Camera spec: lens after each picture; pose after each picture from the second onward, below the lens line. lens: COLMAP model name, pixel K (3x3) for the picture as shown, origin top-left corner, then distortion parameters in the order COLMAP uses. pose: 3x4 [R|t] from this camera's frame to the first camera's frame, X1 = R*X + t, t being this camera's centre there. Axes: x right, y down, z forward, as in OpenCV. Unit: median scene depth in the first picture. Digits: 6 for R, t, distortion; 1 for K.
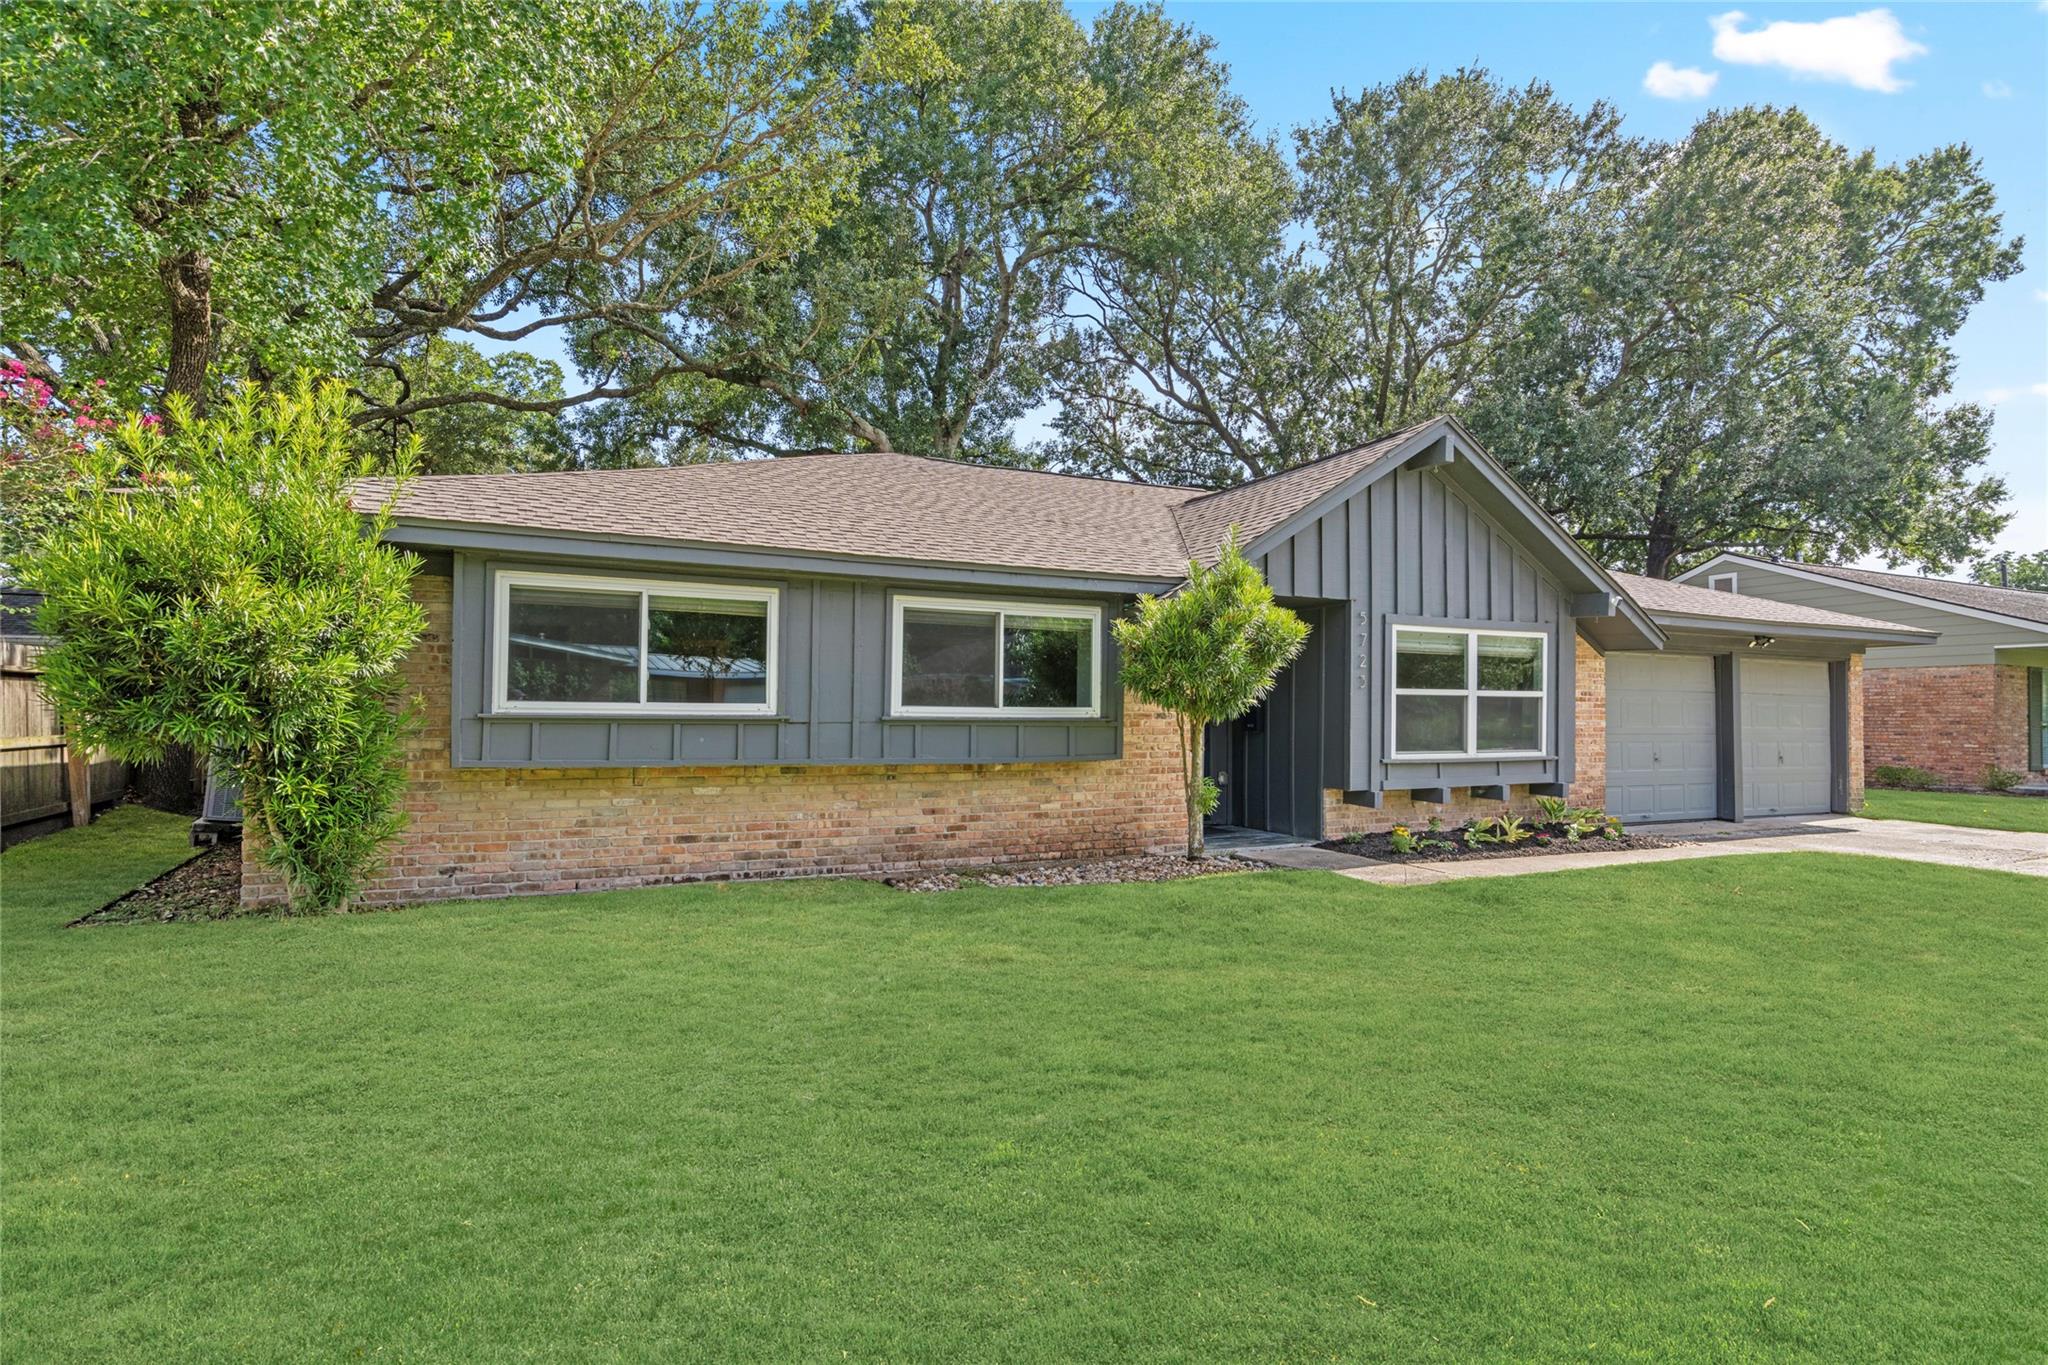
lens RADIAL K [[1022.1, 0, 1024.0], [0, 1022.1, 682.5], [0, 0, 1]] dist [-0.000485, -0.000076]
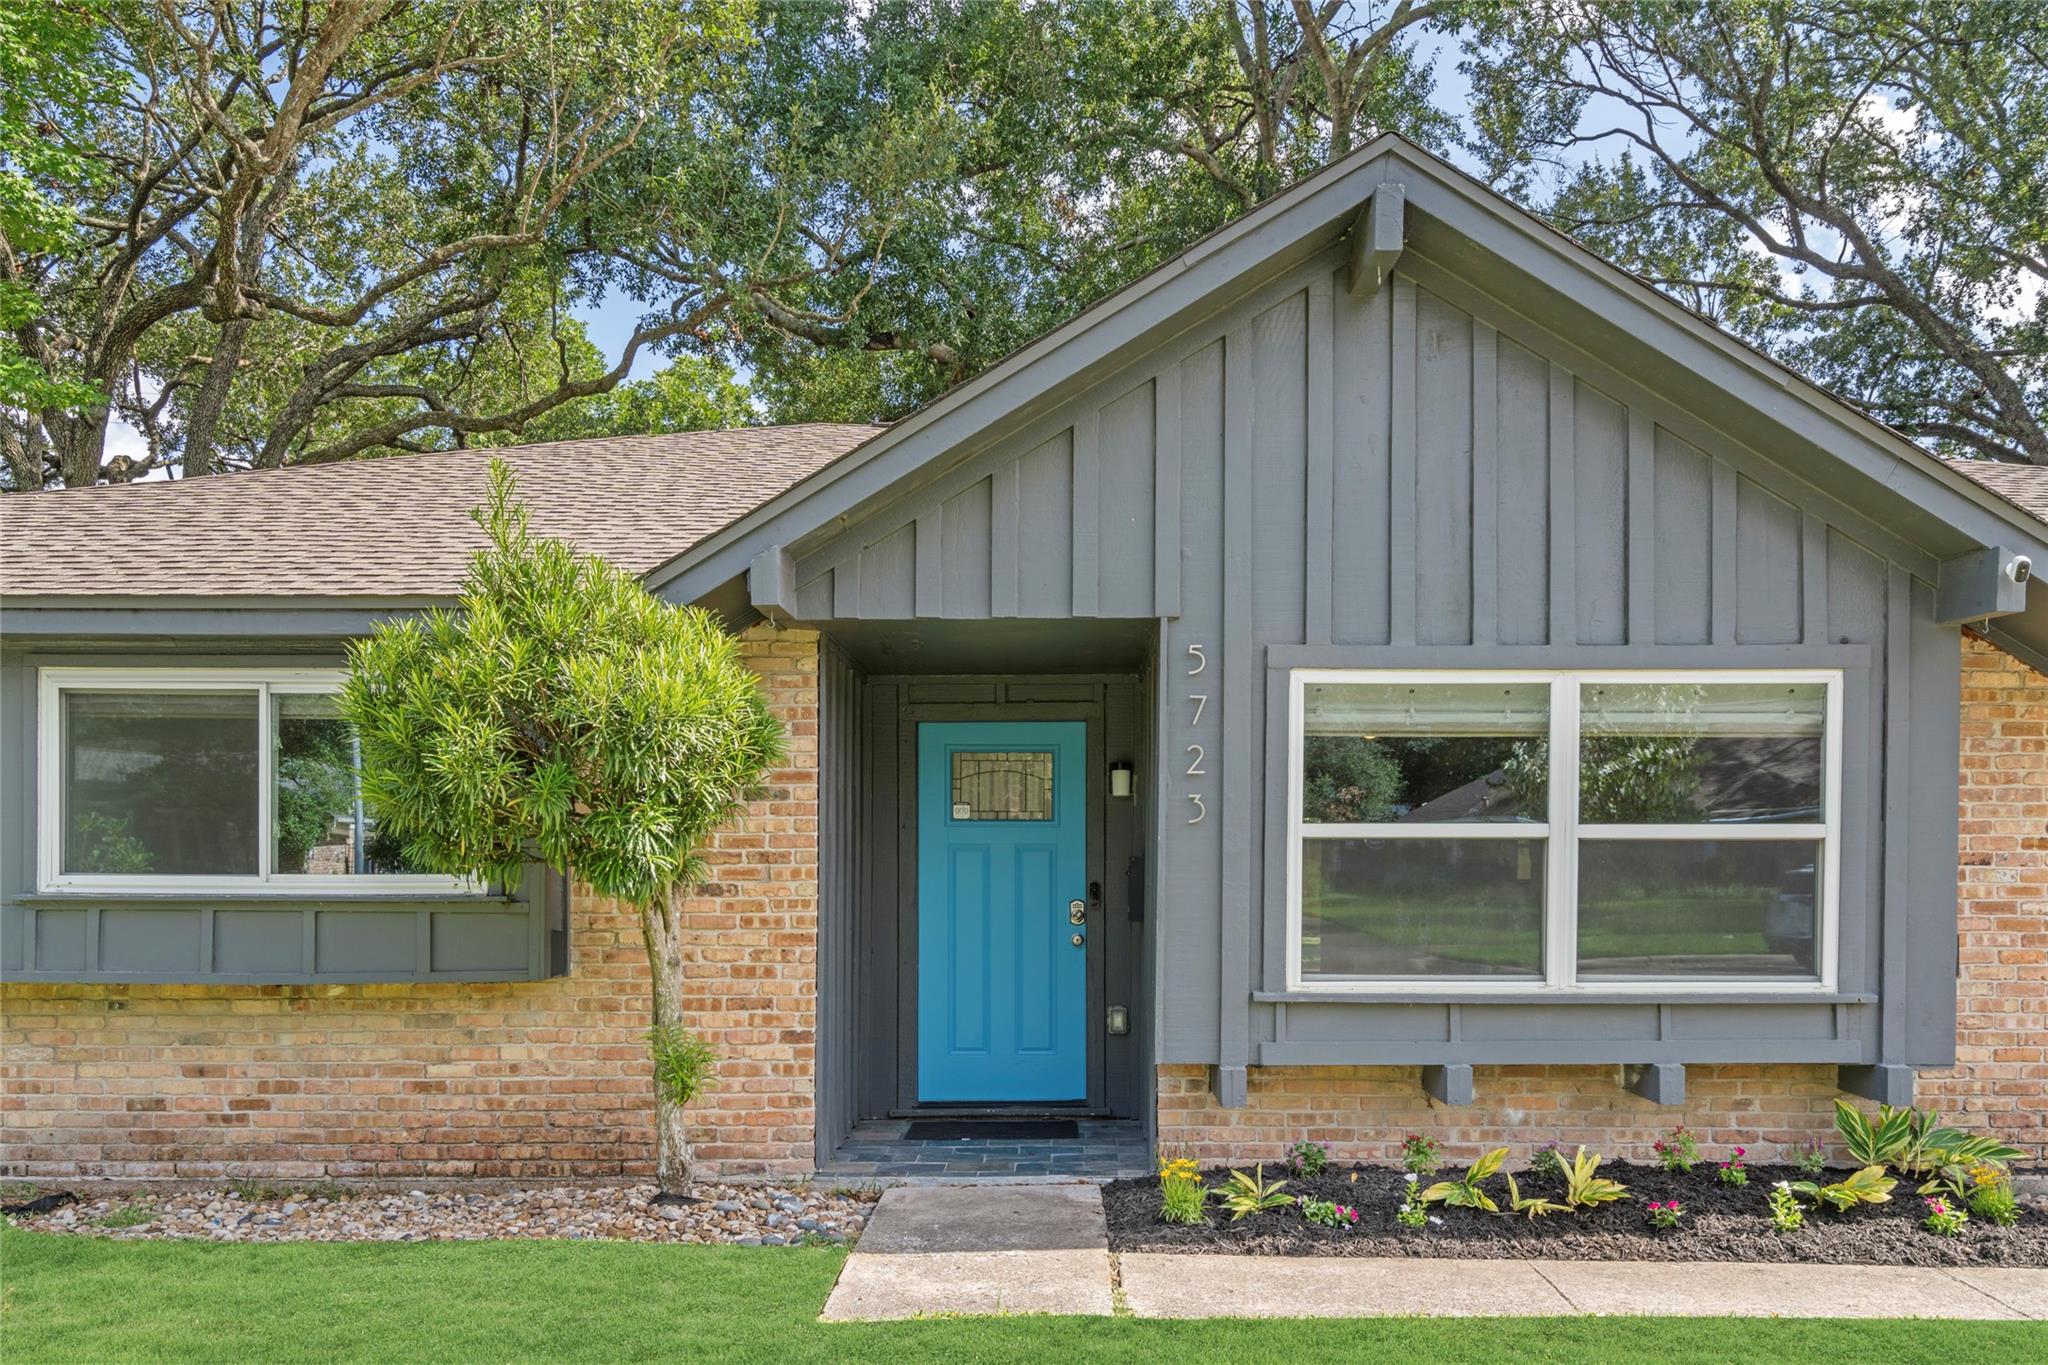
lens RADIAL K [[1600.3, 0, 1024.1], [0, 1600.3, 870.1], [0, 0, 1]] dist [0.009150, 0.000994]
pose [[0.902027, -0.004370, -0.431658, 0.603262], [0.016692, 0.999554, 0.024762, 0.007499], [0.431357, -0.029542, 0.901697, 0.399875]]
